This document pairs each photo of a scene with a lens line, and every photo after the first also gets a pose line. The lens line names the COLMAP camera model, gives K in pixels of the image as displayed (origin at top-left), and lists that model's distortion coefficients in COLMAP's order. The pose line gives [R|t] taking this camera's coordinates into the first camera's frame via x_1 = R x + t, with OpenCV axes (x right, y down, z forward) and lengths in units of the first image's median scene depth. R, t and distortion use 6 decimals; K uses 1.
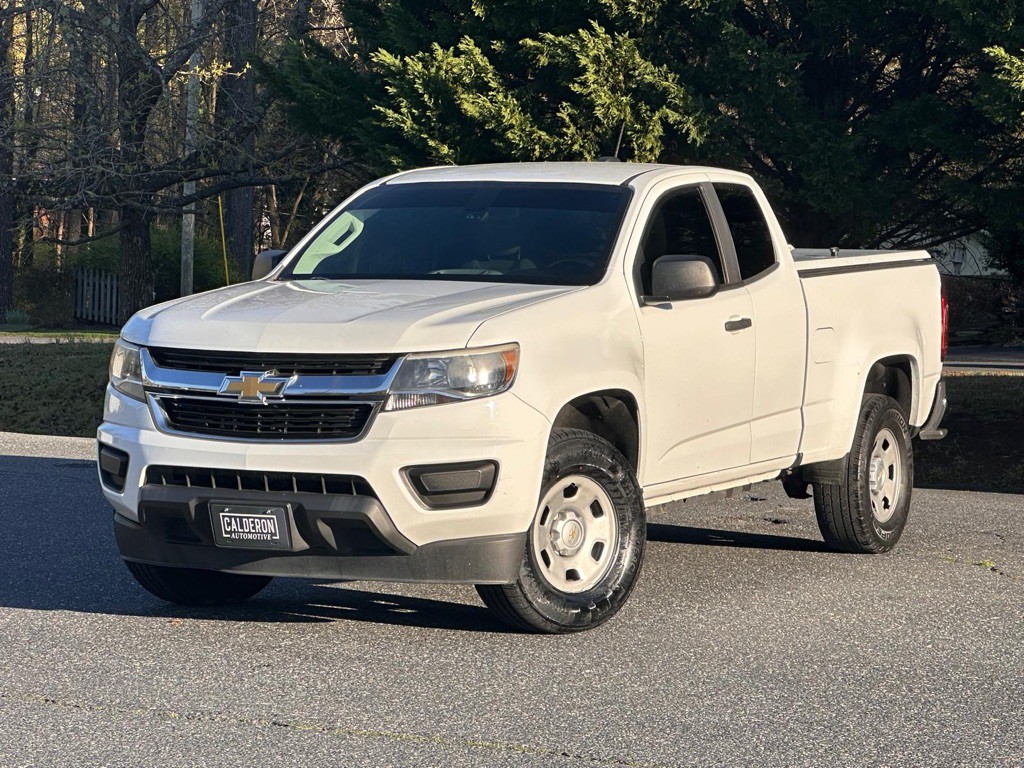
lens RADIAL K [[2895.5, 0, 512.0], [0, 2895.5, 384.0], [0, 0, 1]] dist [-0.094977, -0.301818]
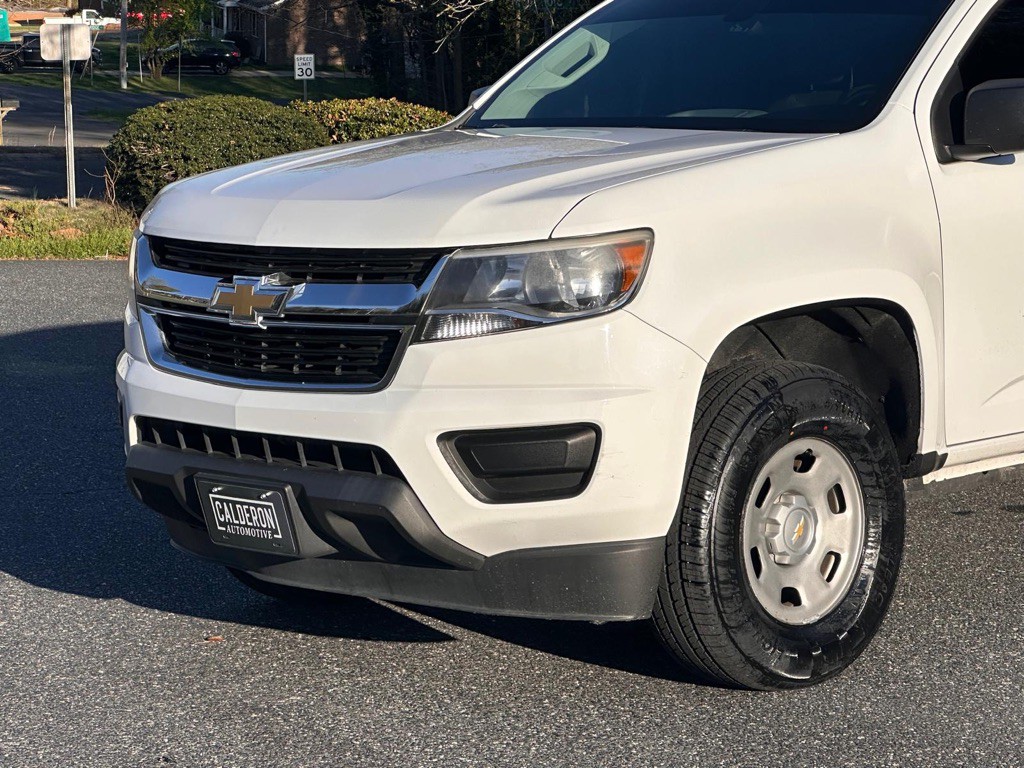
lens RADIAL K [[2652.0, 0, 512.0], [0, 2652.0, 384.0], [0, 0, 1]] dist [-0.063133, -0.344570]
pose [[0.947809, 0.012761, -0.318584, 0.153129], [0.007538, 0.998023, 0.062402, -0.016671], [0.318751, -0.061547, 0.945838, 0.461398]]
